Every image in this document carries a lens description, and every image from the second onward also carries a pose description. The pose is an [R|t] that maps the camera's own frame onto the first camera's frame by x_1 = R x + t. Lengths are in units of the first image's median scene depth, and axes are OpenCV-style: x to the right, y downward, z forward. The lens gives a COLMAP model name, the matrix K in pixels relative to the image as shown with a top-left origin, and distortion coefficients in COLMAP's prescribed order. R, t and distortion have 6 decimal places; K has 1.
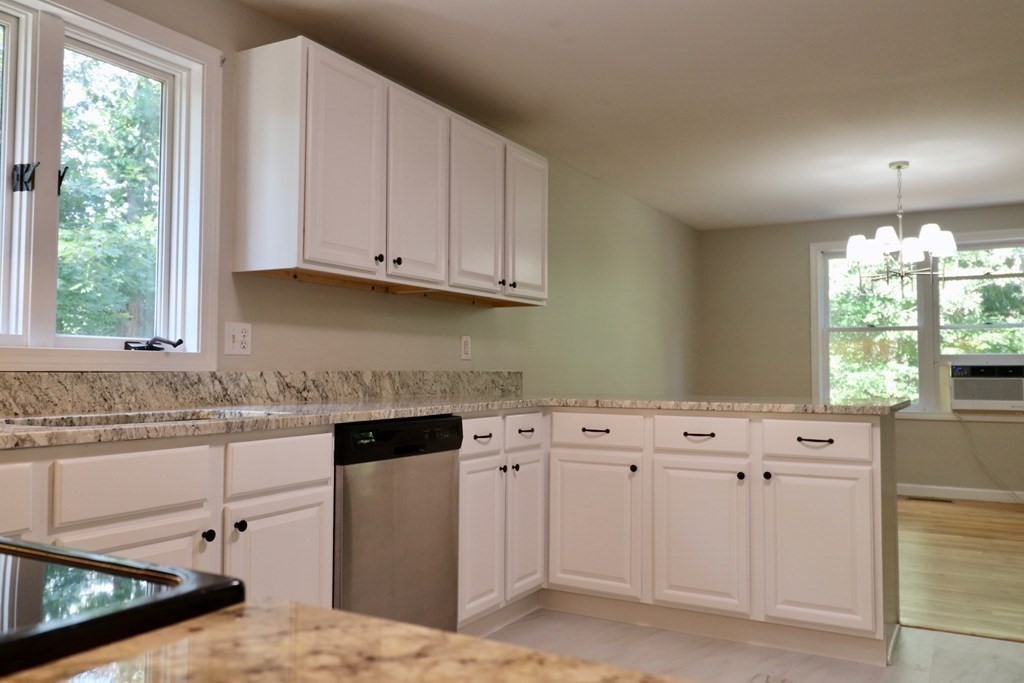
lens RADIAL K [[807.3, 0, 515.3], [0, 807.3, 340.9], [0, 0, 1]] dist [0.013057, -0.006941]
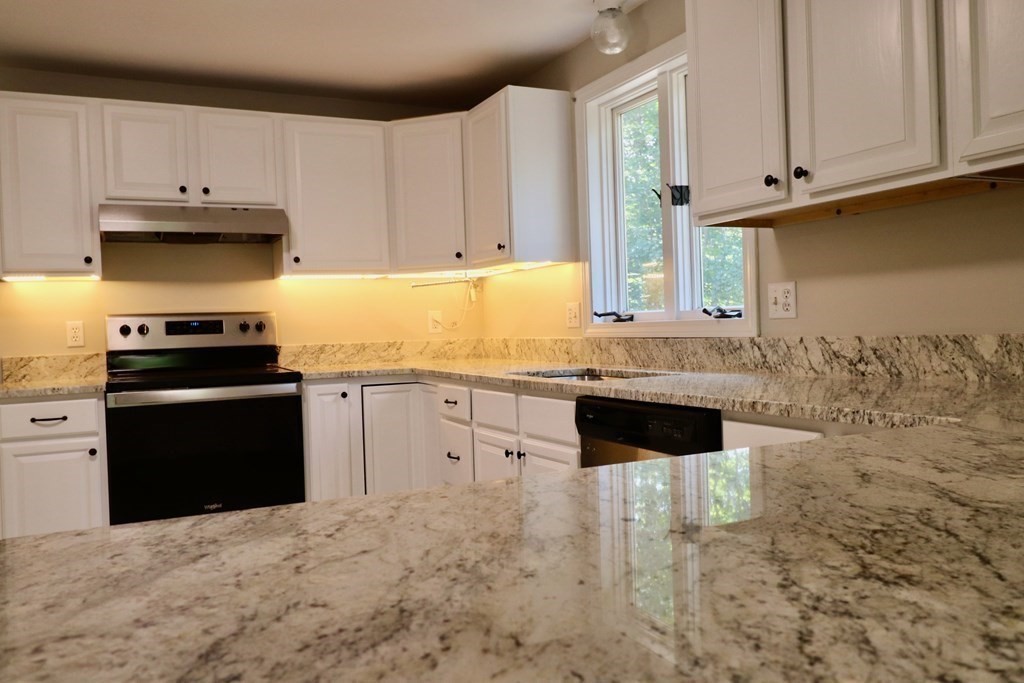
lens RADIAL K [[807.3, 0, 514.3], [0, 807.3, 339.6], [0, 0, 1]] dist [0.013057, -0.006941]
pose [[-0.564694, 0.030436, -0.824739, 0.546040], [0.064292, 0.997905, -0.007194, 0.026664], [0.822792, -0.057087, -0.565468, 1.204842]]
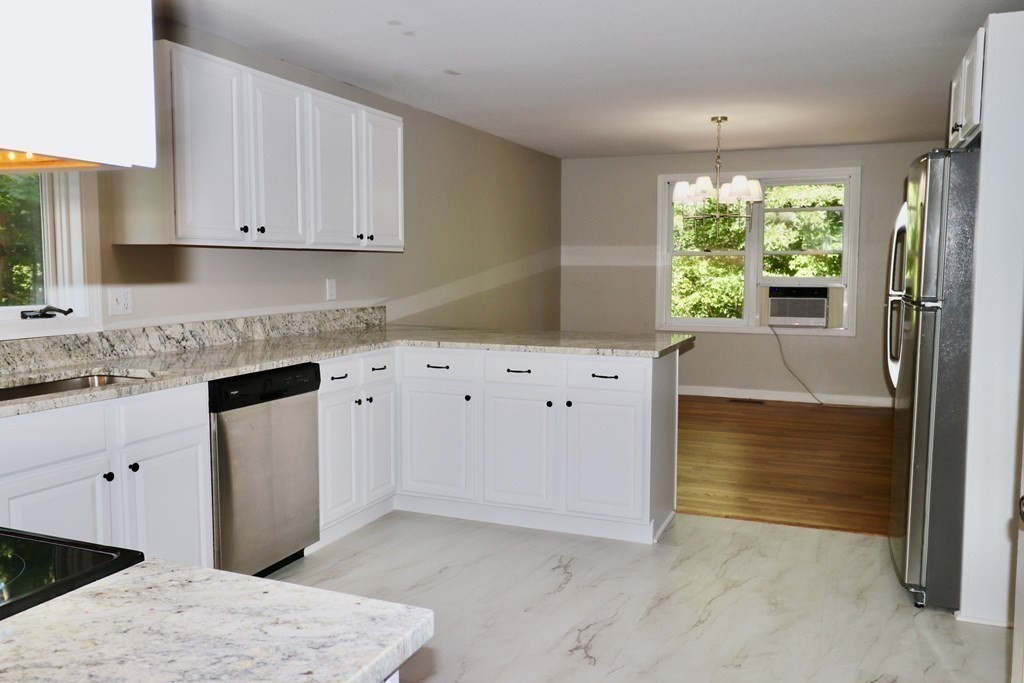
lens RADIAL K [[807.3, 0, 515.6], [0, 807.3, 341.7], [0, 0, 1]] dist [0.013057, -0.006941]
pose [[0.992072, -0.011984, 0.125098, 0.072722], [-0.004902, 0.990995, 0.133811, -0.099631], [-0.125575, -0.133363, 0.983079, -0.220372]]
